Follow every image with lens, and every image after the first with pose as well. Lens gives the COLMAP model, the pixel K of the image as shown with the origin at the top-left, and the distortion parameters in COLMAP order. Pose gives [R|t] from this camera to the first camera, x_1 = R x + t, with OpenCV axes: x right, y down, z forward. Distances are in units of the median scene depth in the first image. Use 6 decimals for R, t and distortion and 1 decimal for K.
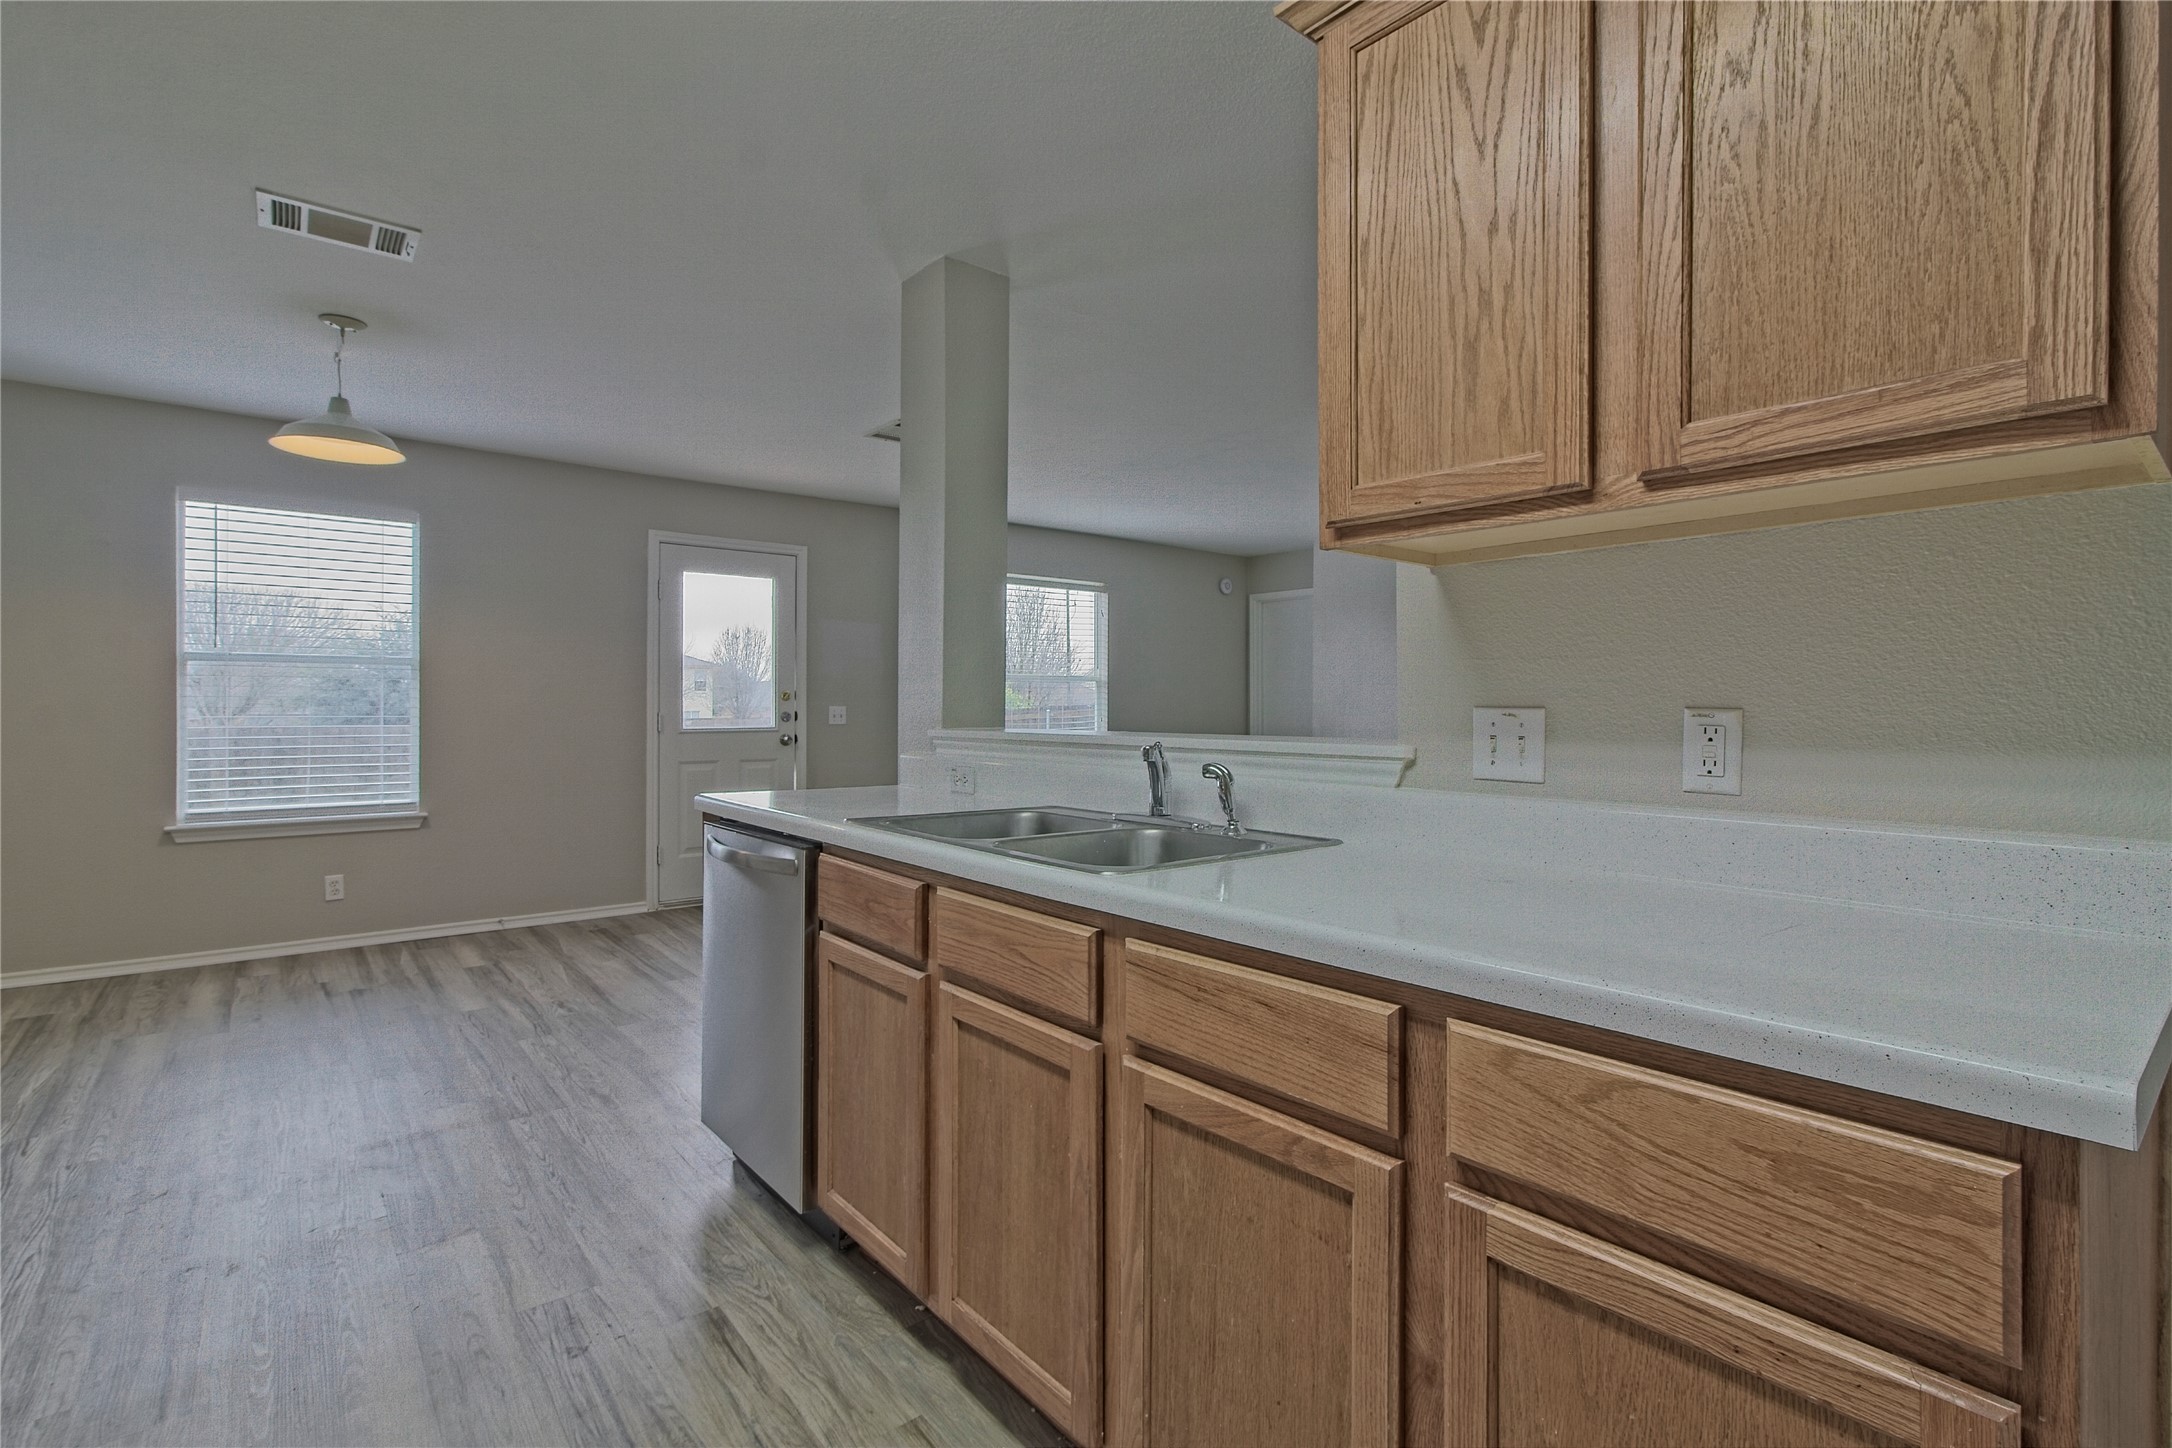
lens RADIAL K [[1000.8, 0, 1081.4], [0, 1000.8, 722.0], [0, 0, 1]] dist [-0.015834, 0.008020]
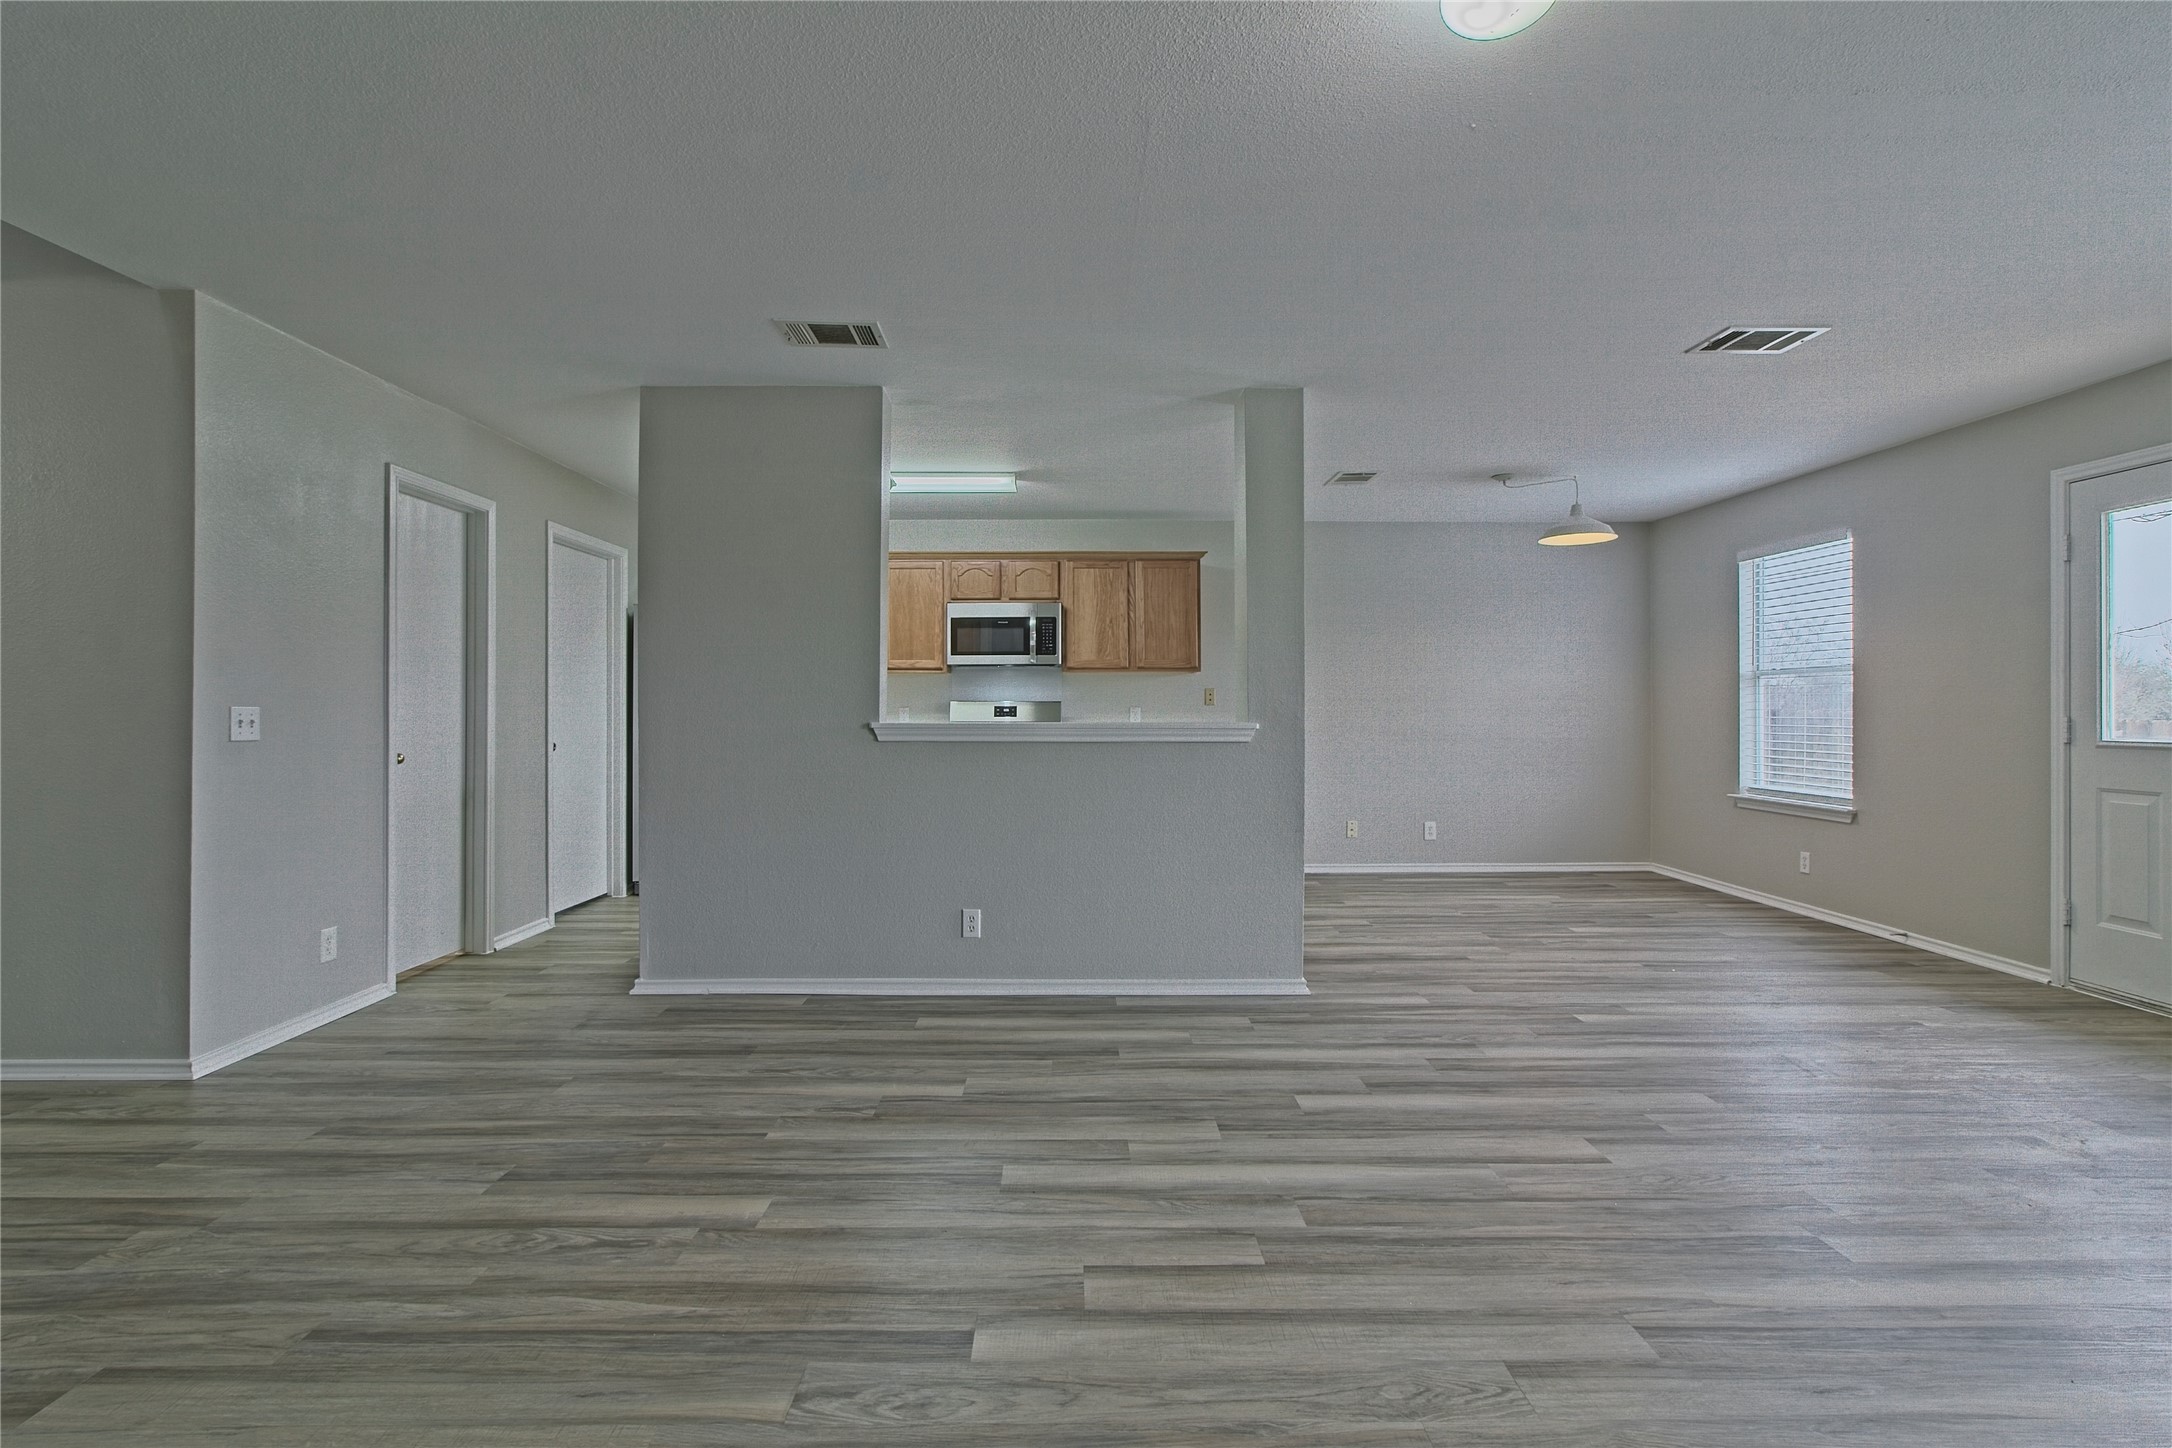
lens RADIAL K [[1000.8, 0, 1073.2], [0, 1000.8, 721.4], [0, 0, 1]] dist [-0.015834, 0.008020]
pose [[-0.625831, 0.009614, -0.779899, 0.605191], [-0.012302, 0.999678, 0.022194, -0.014038], [0.779862, 0.023484, -0.625511, 0.898718]]
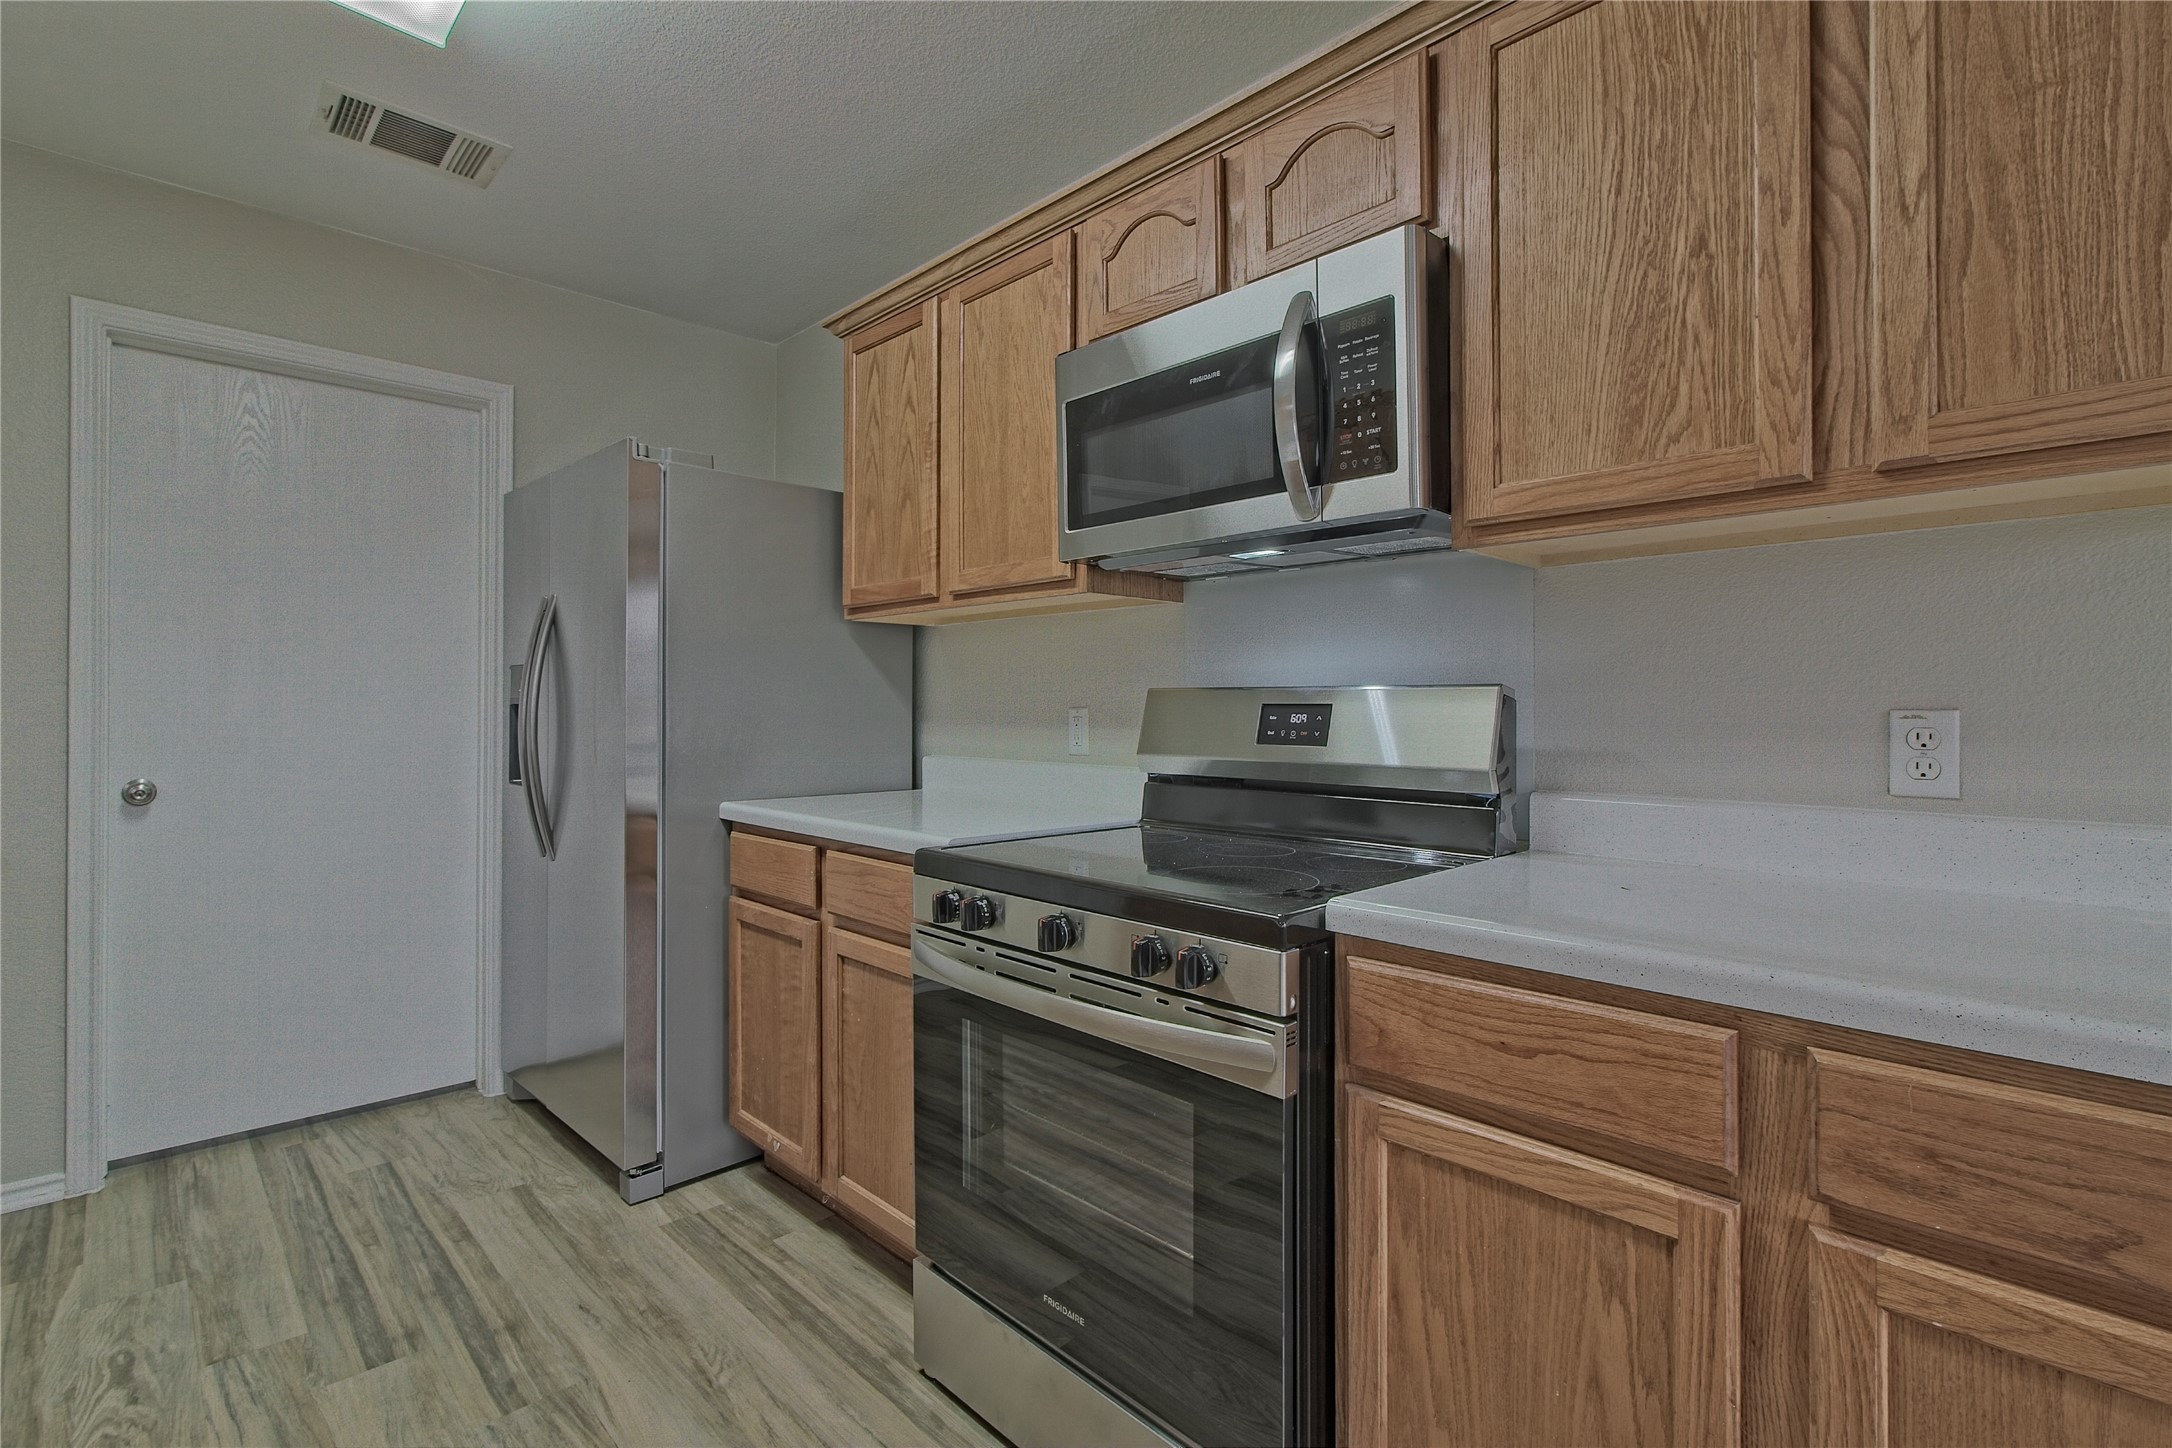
lens RADIAL K [[1000.8, 0, 1082.6], [0, 1000.8, 710.1], [0, 0, 1]] dist [-0.015834, 0.008020]
pose [[-0.995846, -0.002524, -0.091016, -0.211138], [-0.003804, 0.999896, 0.013894, -0.007368], [0.090972, 0.014182, -0.995753, 0.384834]]
